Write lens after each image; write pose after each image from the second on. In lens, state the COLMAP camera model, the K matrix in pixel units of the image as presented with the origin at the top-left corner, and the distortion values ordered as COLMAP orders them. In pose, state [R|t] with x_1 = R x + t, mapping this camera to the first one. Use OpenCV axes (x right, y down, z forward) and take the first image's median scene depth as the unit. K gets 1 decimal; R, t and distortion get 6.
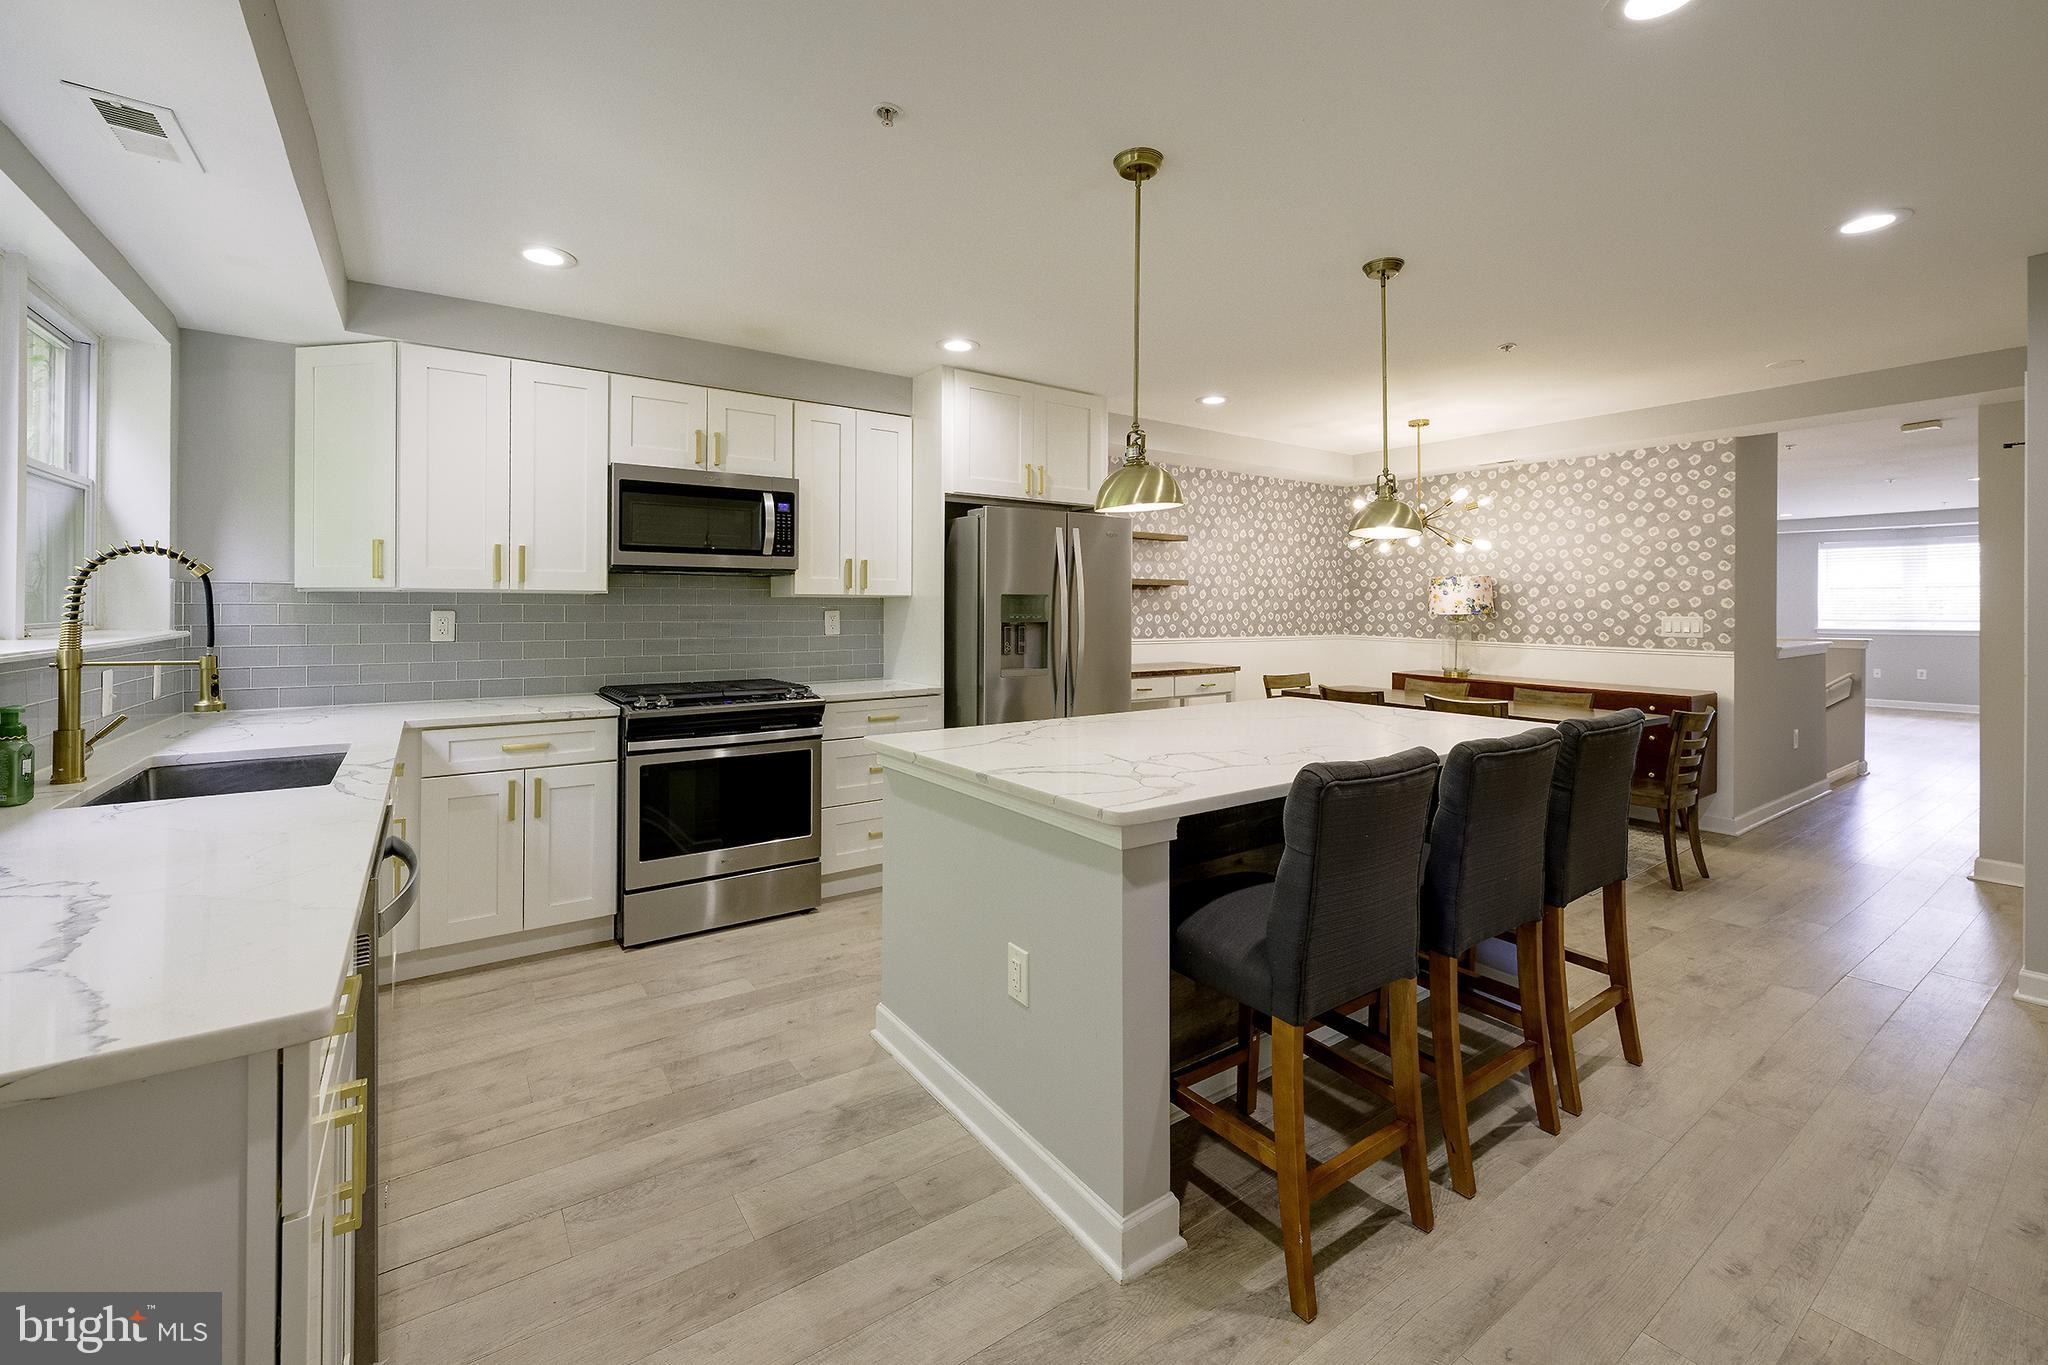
lens RADIAL K [[842.0, 0, 1028.5], [0, 842.0, 609.4], [0, 0, 1]] dist [0.000844, 0.000104]
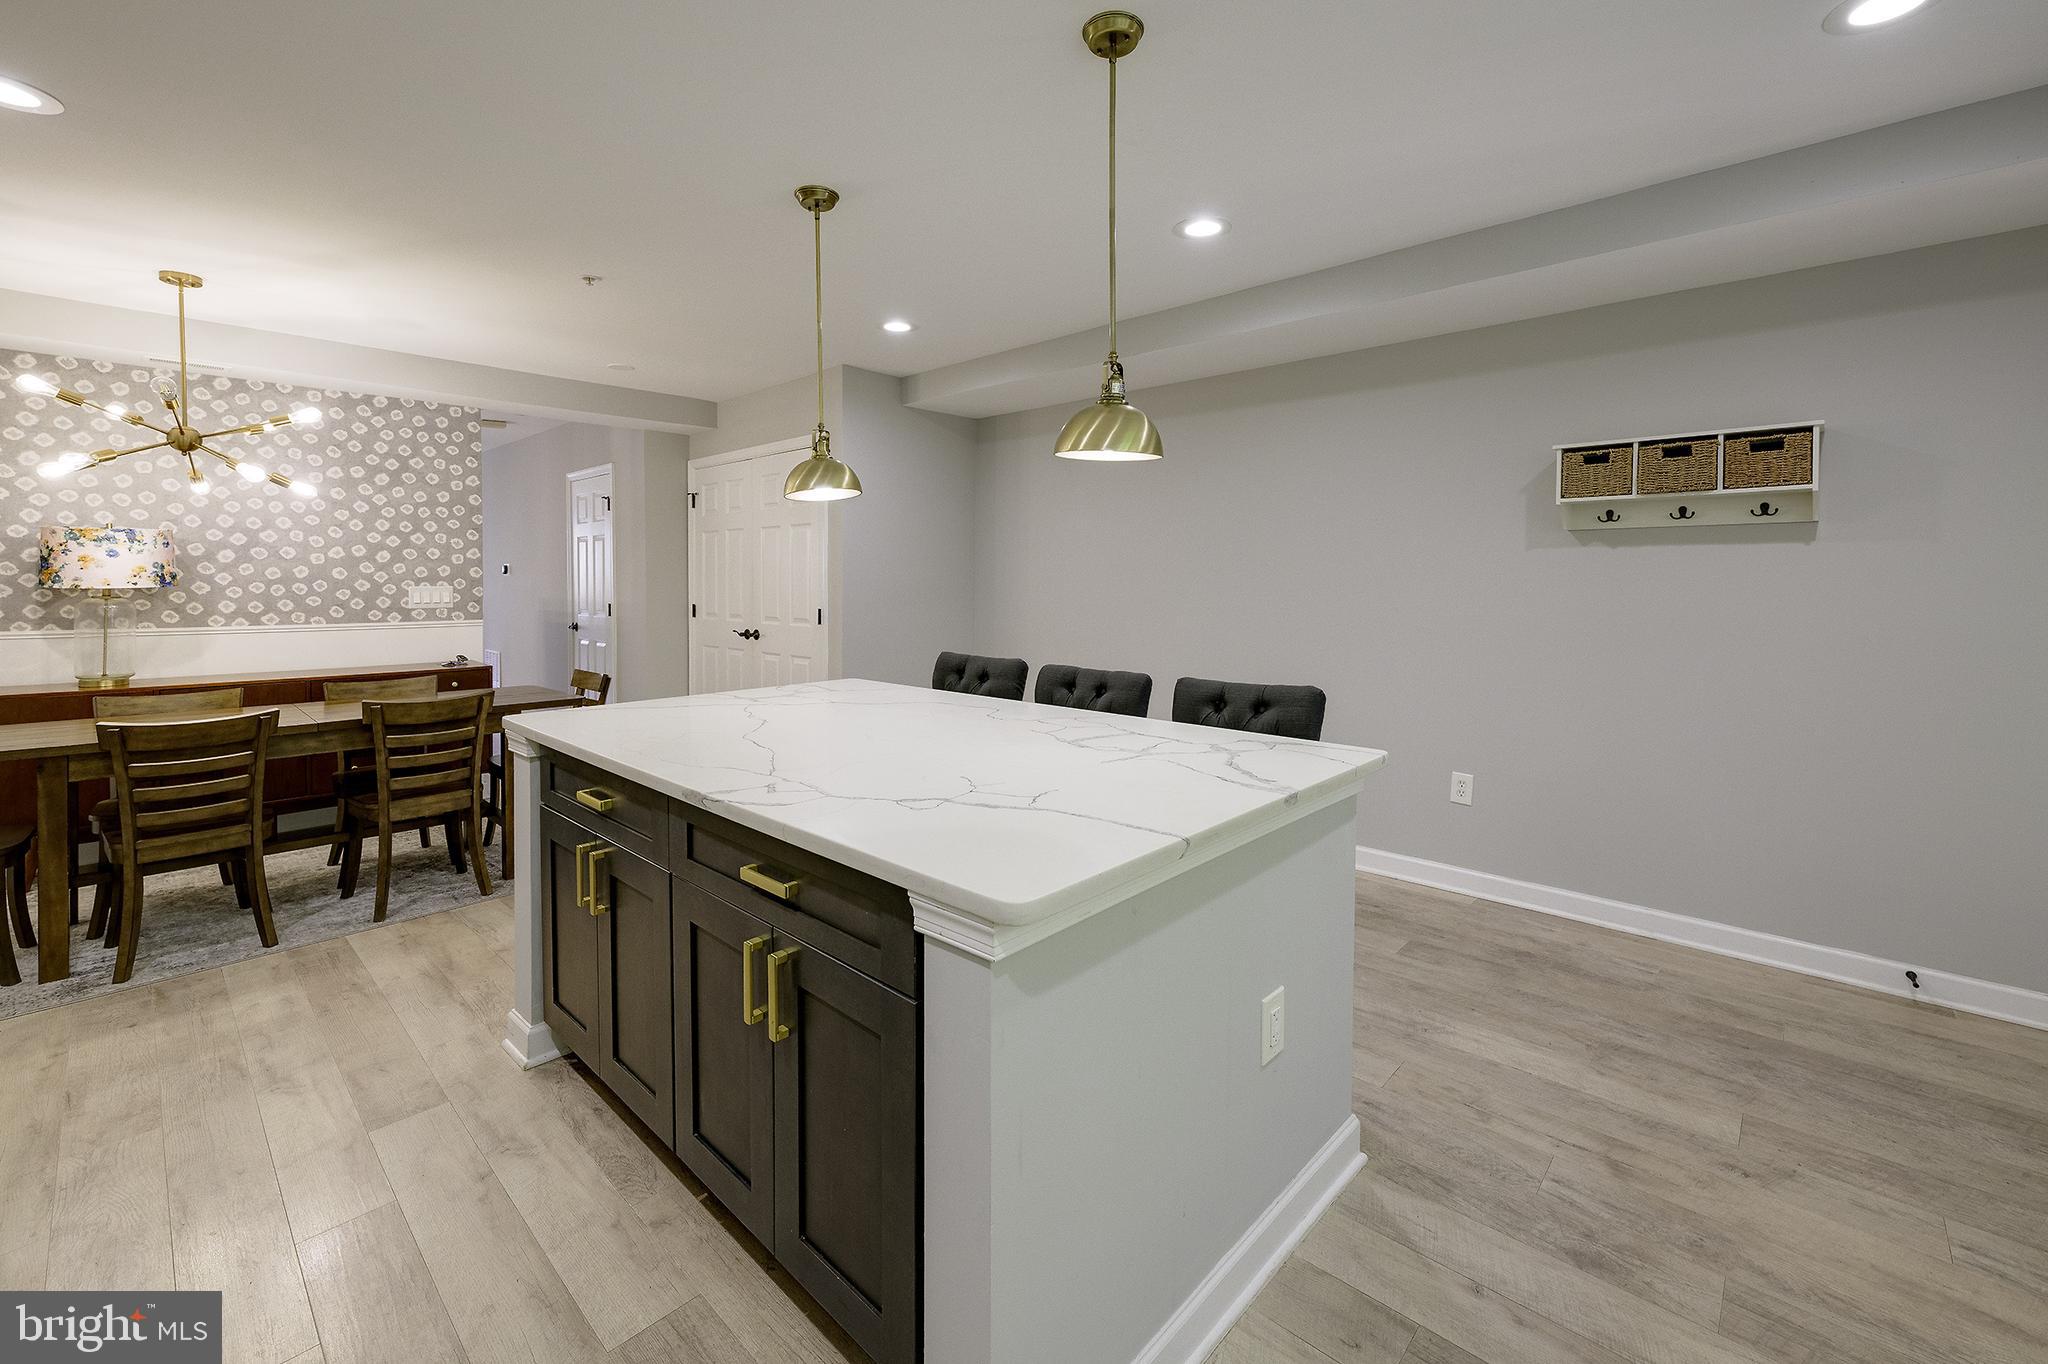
lens RADIAL K [[863.4, 0, 1015.8], [0, 863.4, 597.8], [0, 0, 1]] dist [0.000060, 0.000266]
pose [[-0.201182, -0.024962, 0.979236, -0.298144], [0.003422, 0.999651, 0.026185, -0.001528], [-0.979548, 0.008619, -0.201026, 0.543472]]
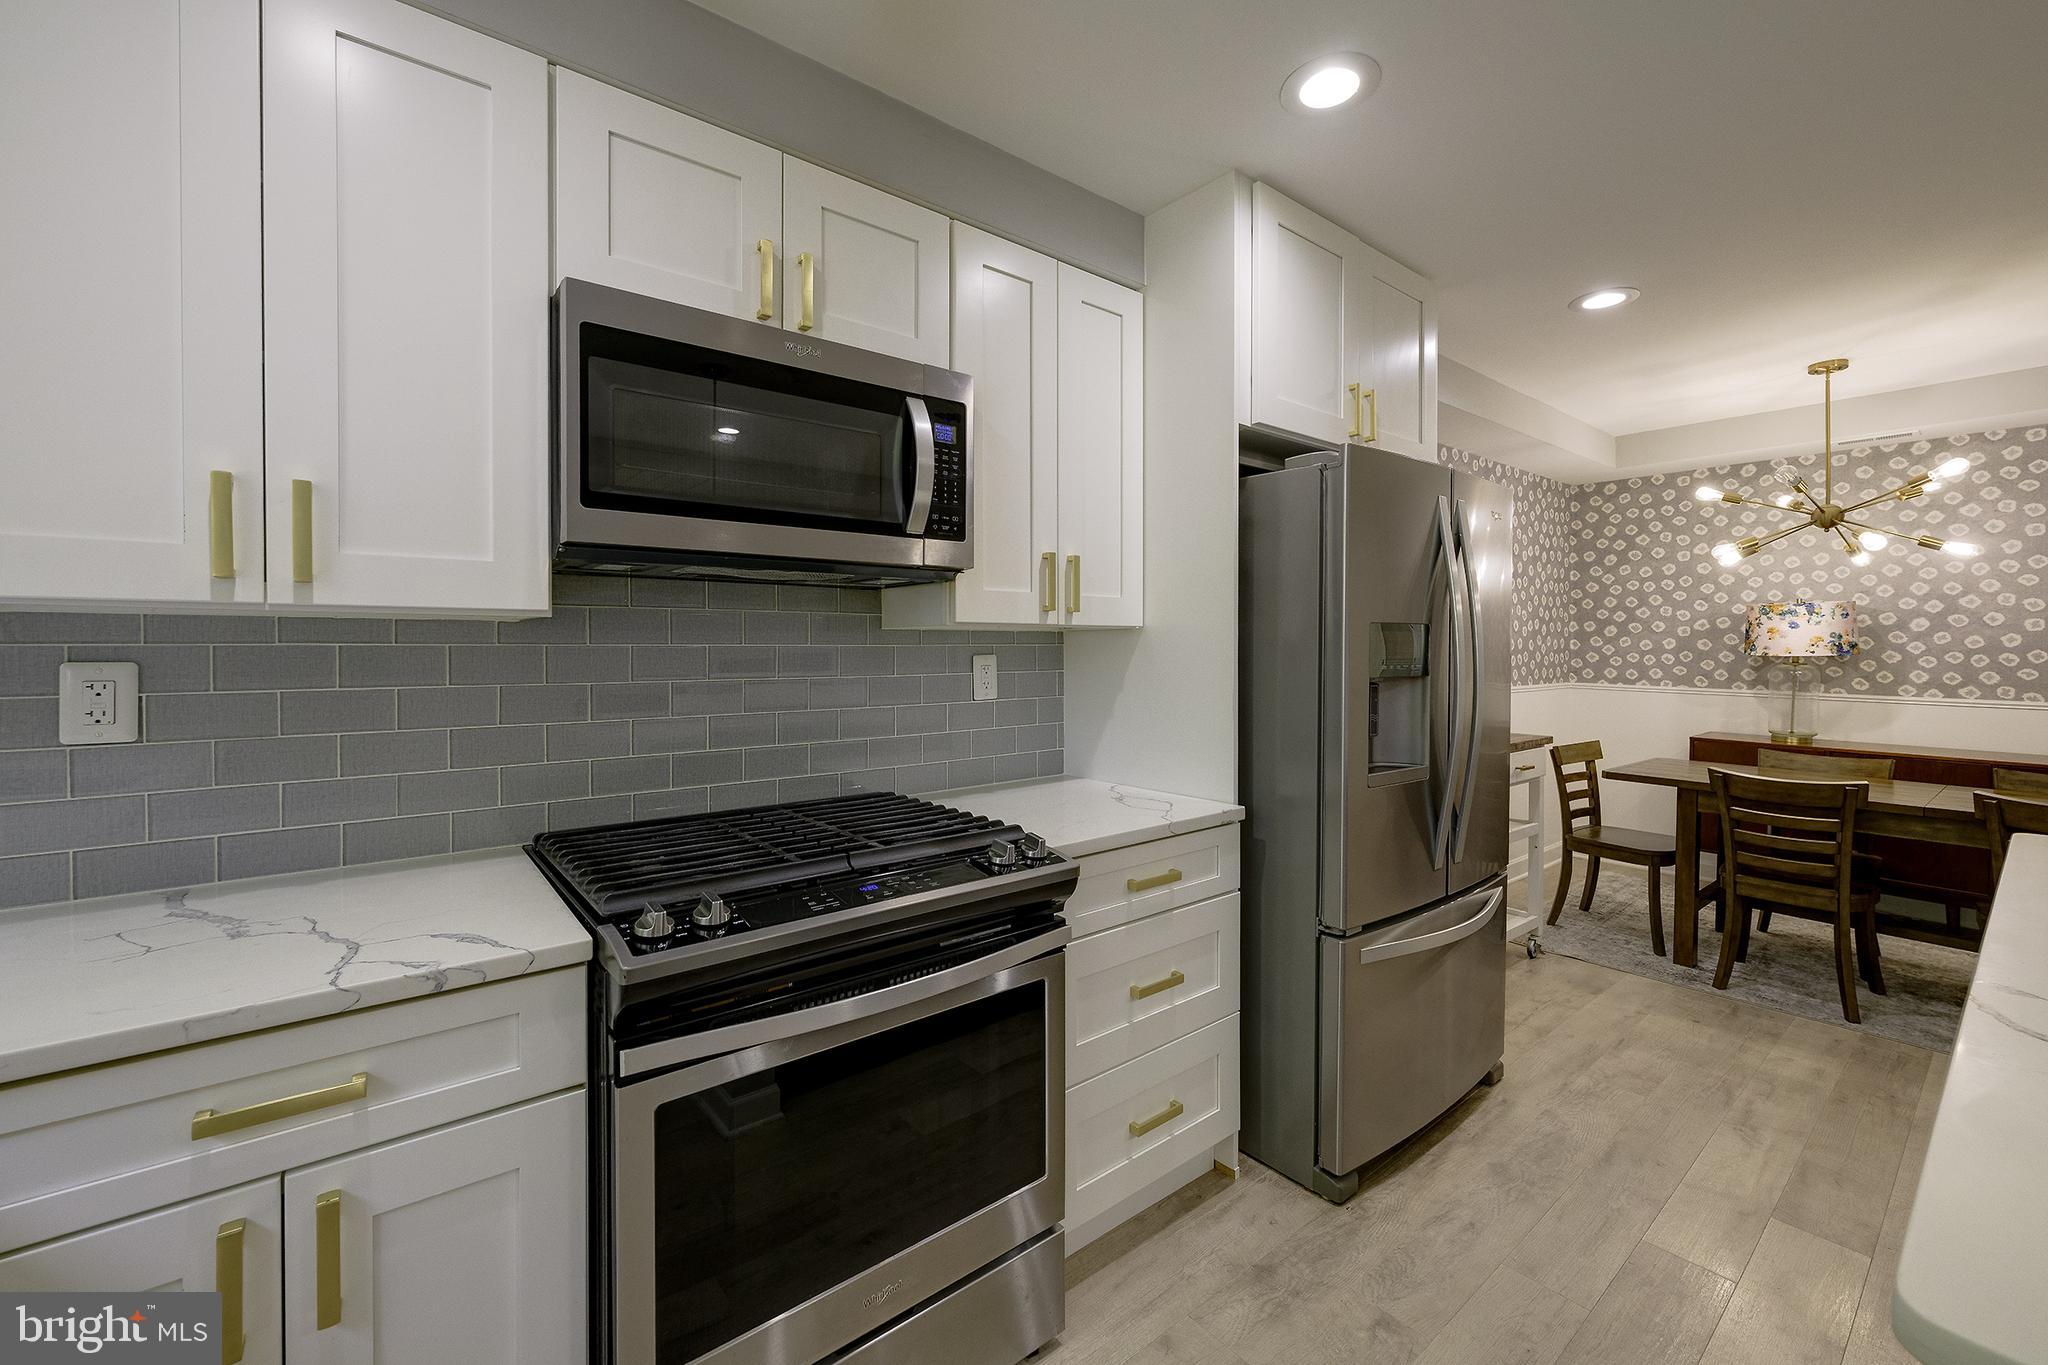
lens RADIAL K [[820.5, 0, 1035.2], [0, 820.5, 659.1], [0, 0, 1]] dist [-0.000763, -0.000065]
pose [[0.997569, -0.003201, 0.069611, -0.207237], [0.002256, 0.999904, 0.013661, -0.002578], [-0.069648, -0.013471, 0.997481, 0.413826]]
